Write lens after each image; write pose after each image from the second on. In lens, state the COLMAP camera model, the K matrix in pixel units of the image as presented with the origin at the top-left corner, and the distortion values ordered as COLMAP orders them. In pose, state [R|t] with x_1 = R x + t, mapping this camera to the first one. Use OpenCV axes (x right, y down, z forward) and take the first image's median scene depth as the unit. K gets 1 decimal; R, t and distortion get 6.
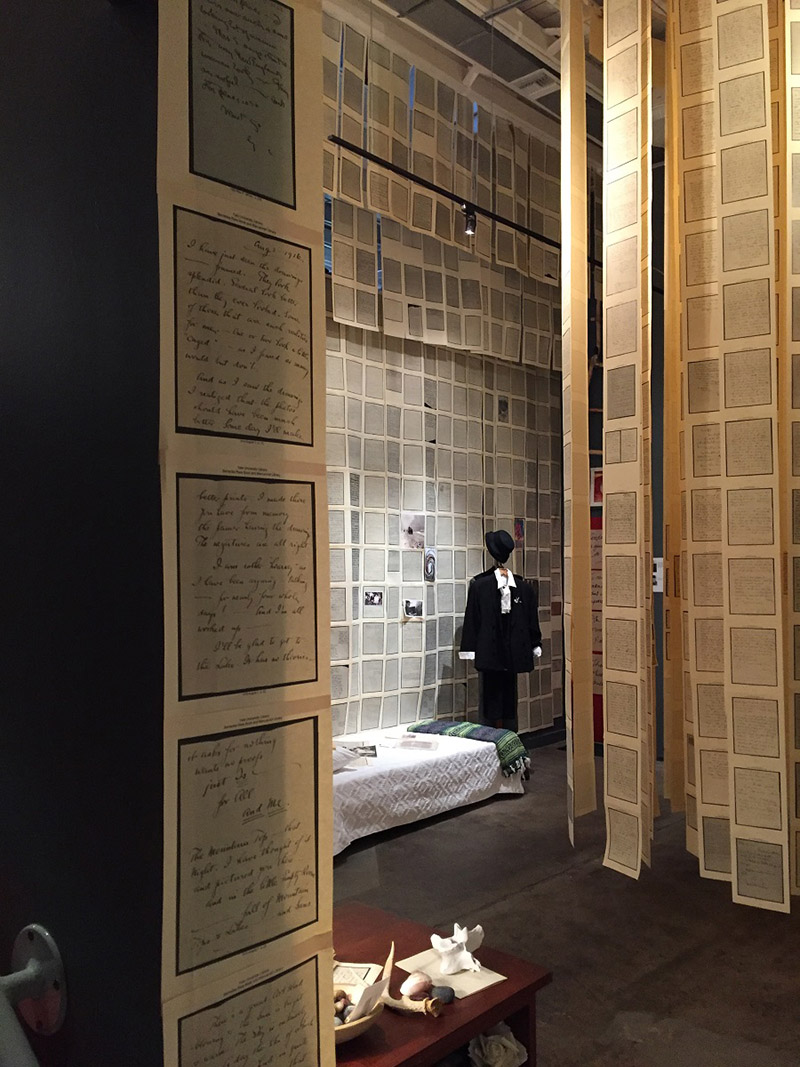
lens RADIAL K [[913.2, 0, 393.6], [0, 913.2, 536.3], [0, 0, 1]] dist [0.018919, -0.030581]
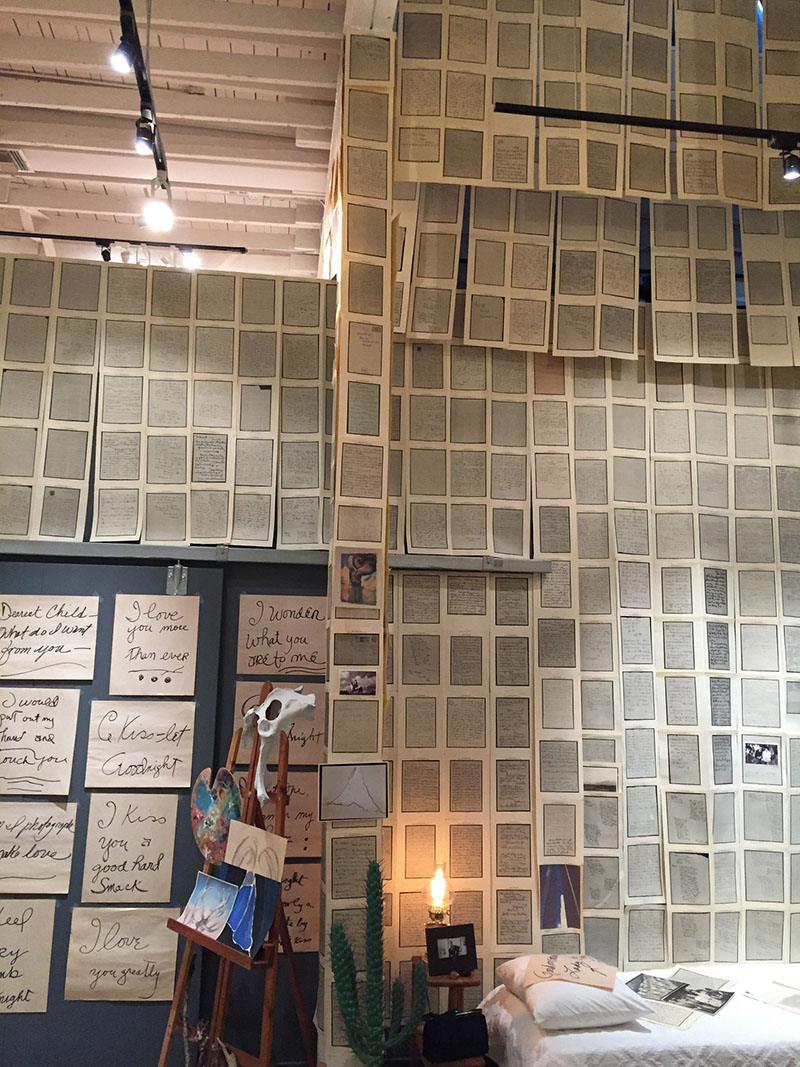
lens RADIAL K [[913.2, 0, 402.2], [0, 913.2, 525.6], [0, 0, 1]] dist [0.018919, -0.030581]
pose [[0.745136, -0.086275, -0.661309, 0.243269], [-0.002779, 0.991187, -0.132442, -0.007943], [0.666907, 0.100525, 0.738329, 0.323443]]
